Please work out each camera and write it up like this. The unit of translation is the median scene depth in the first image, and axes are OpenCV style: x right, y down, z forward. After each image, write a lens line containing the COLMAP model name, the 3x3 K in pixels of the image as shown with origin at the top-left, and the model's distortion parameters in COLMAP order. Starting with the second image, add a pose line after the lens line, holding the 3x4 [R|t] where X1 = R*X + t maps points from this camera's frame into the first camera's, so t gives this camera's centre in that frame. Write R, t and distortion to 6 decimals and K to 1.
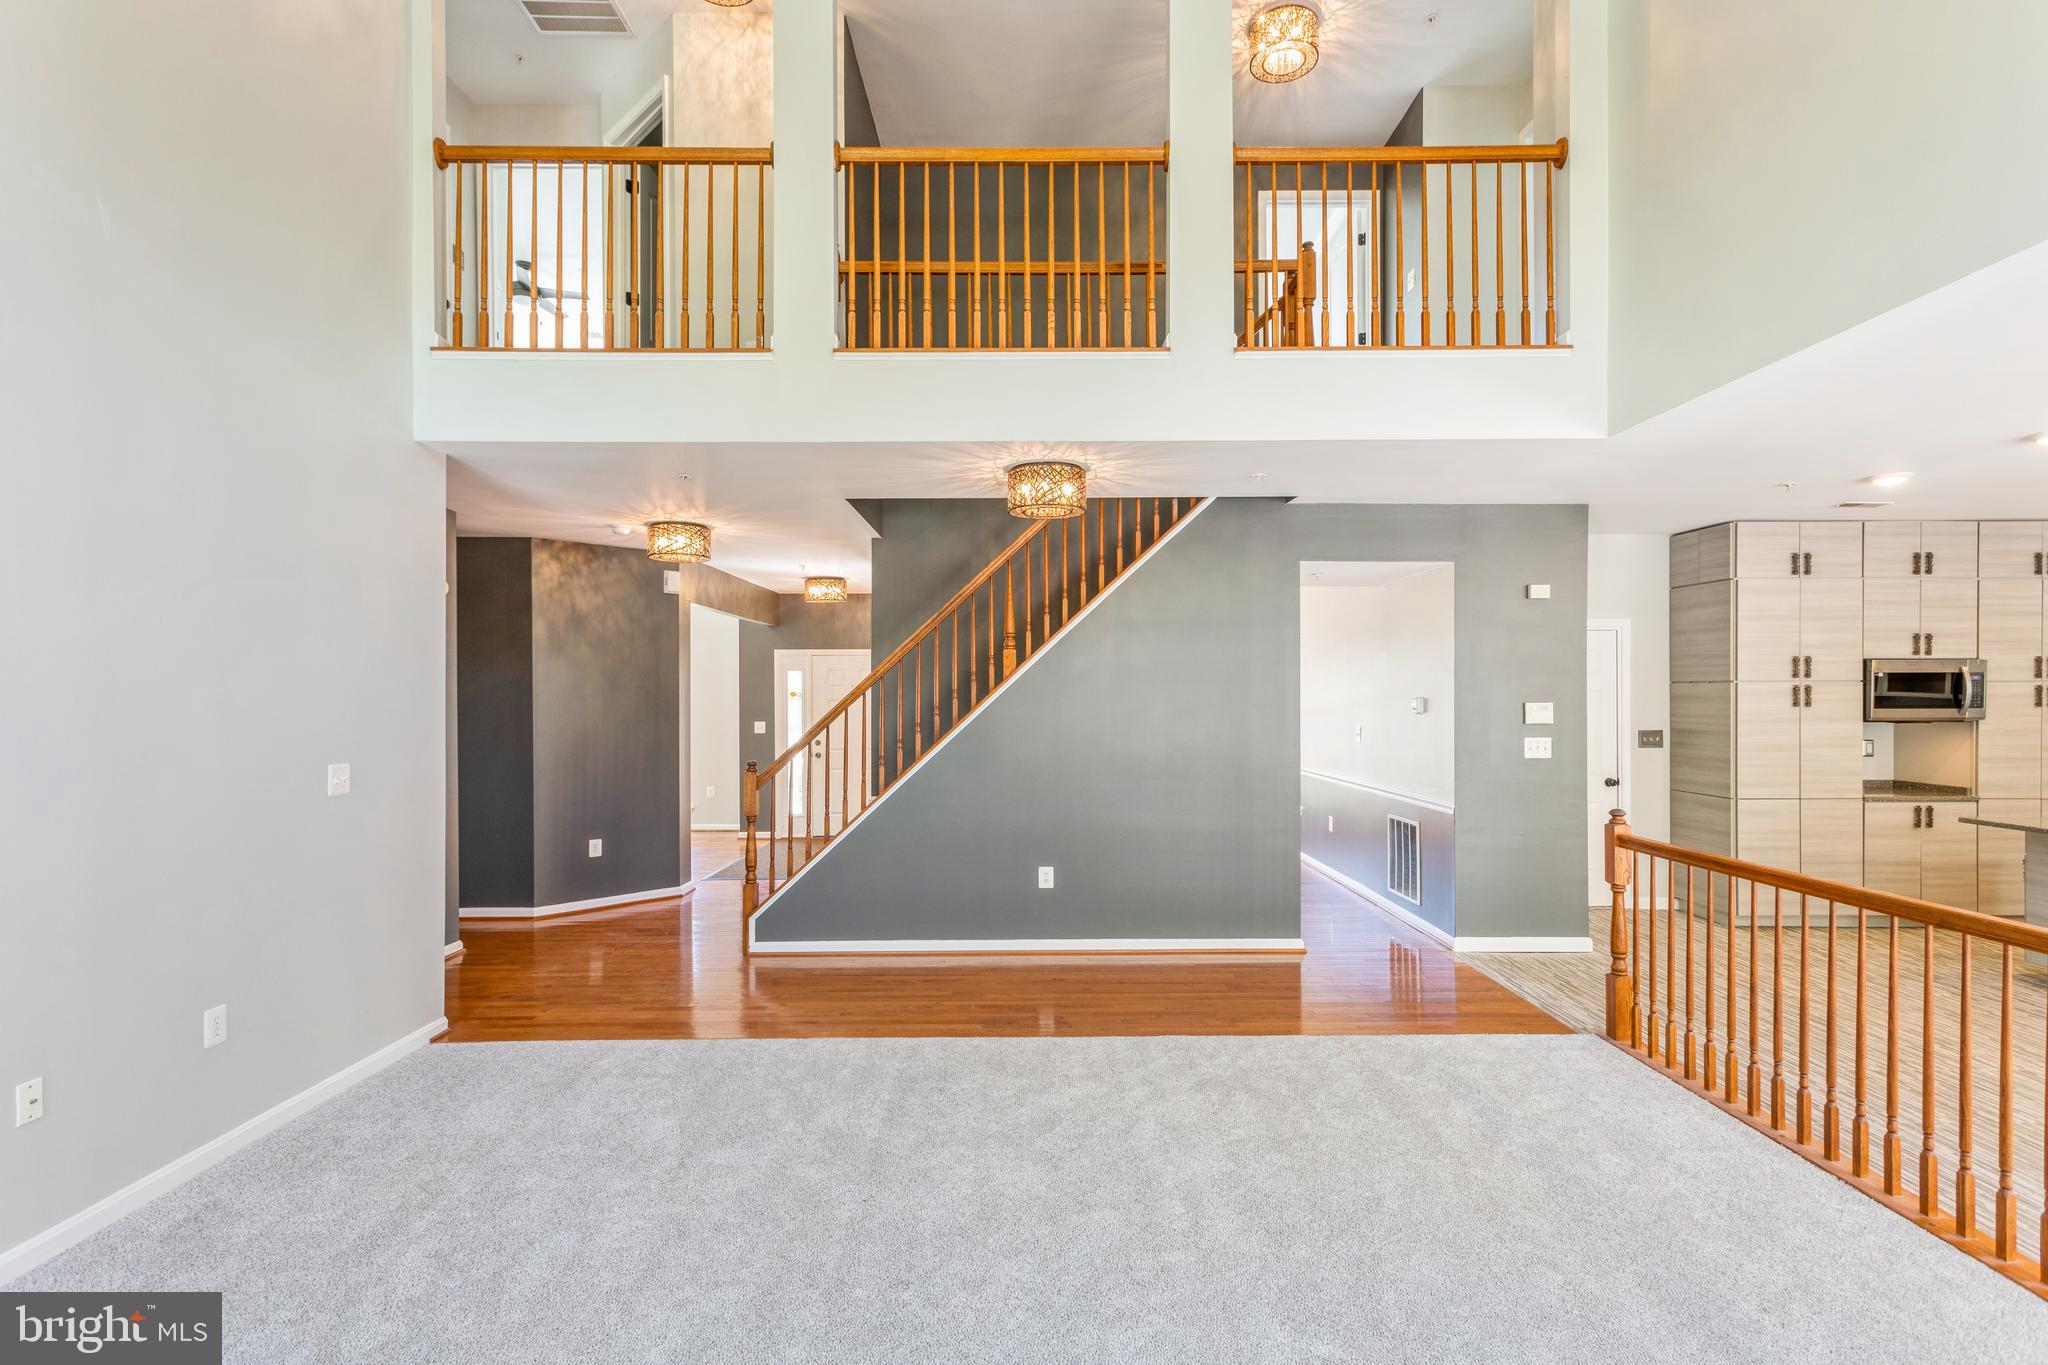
lens RADIAL K [[974.5, 0, 1027.2], [0, 974.5, 702.1], [0, 0, 1]] dist [-0.000649, 0.002353]
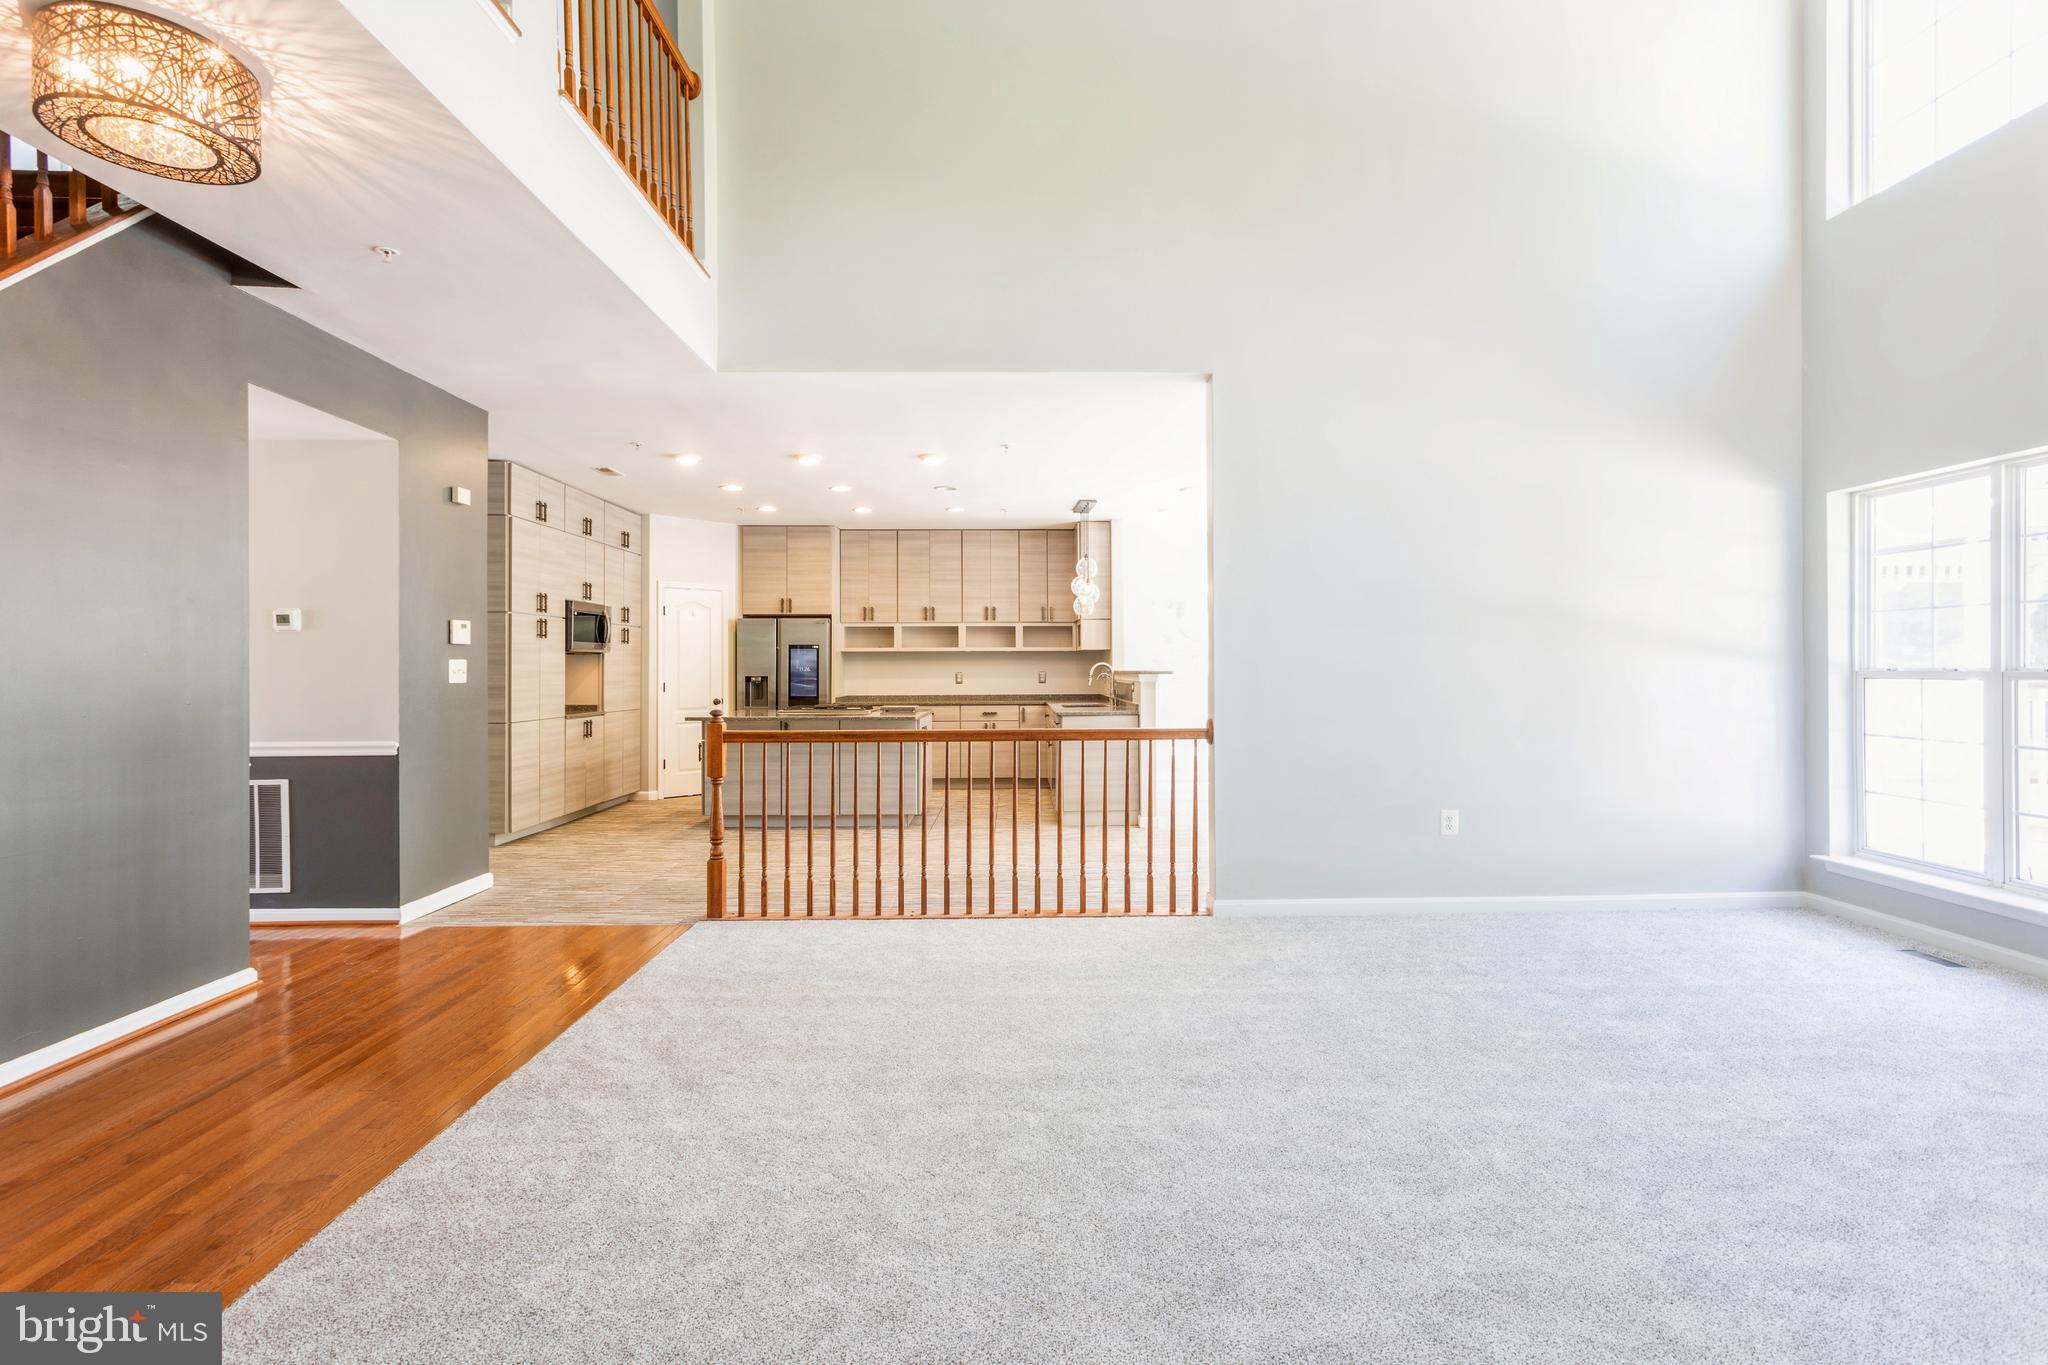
lens RADIAL K [[974.5, 0, 1025.3], [0, 974.5, 672.1], [0, 0, 1]] dist [-0.000649, 0.002353]
pose [[-0.014559, -0.002957, 0.999890, -0.376160], [0.009261, 0.999952, 0.003092, 0.049562], [-0.999851, 0.009304, -0.014530, 0.490159]]
